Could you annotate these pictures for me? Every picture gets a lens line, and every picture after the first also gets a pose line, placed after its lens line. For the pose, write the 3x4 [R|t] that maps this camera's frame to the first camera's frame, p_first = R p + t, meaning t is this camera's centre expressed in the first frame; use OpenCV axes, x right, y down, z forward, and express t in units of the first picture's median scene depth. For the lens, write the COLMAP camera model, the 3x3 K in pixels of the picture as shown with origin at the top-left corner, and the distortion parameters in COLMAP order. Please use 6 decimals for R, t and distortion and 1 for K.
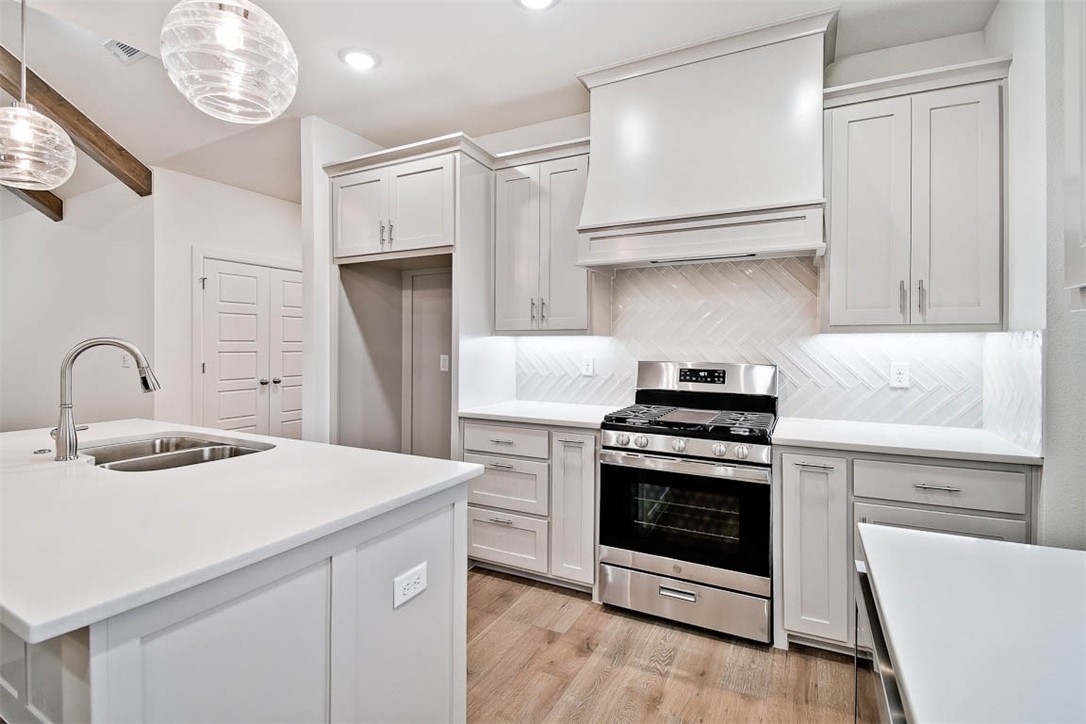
lens RADIAL K [[504.5, 0, 541.9], [0, 504.5, 366.7], [0, 0, 1]] dist [-0.000778, -0.014015]
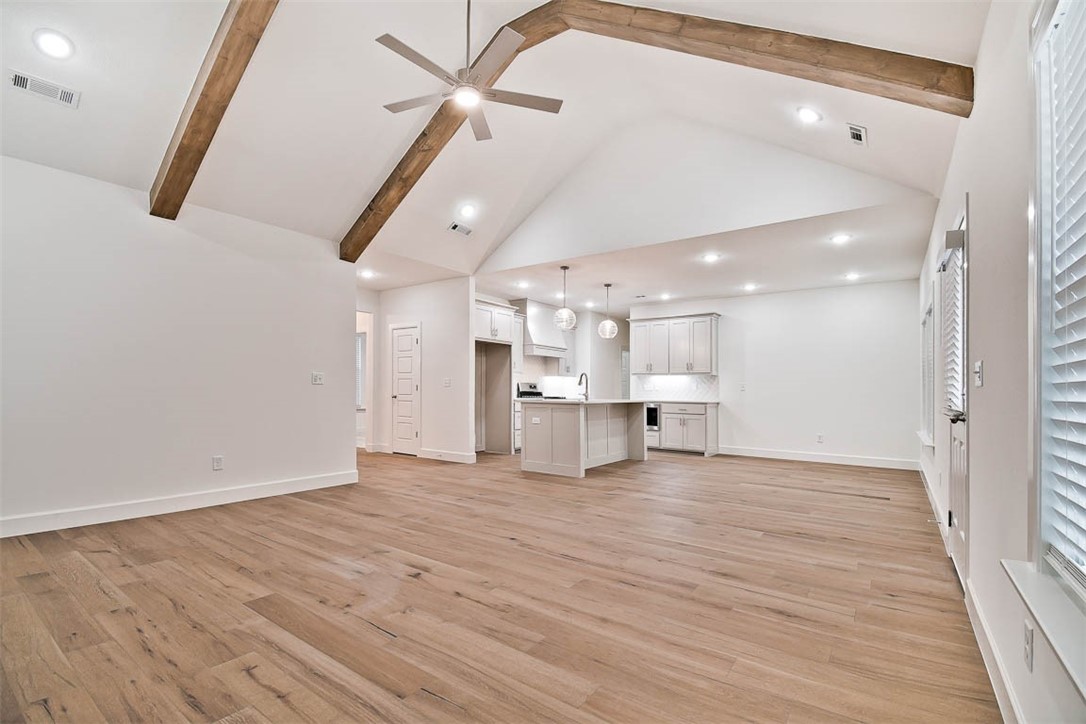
lens RADIAL K [[495.6, 0, 526.4], [0, 495.6, 365.0], [0, 0, 1]] dist [0.000159, -0.008905]
pose [[0.165370, 0.044349, 0.985234, -3.177419], [0.029801, 0.998308, -0.049940, 0.038019], [-0.985781, 0.037620, 0.163768, 0.482414]]
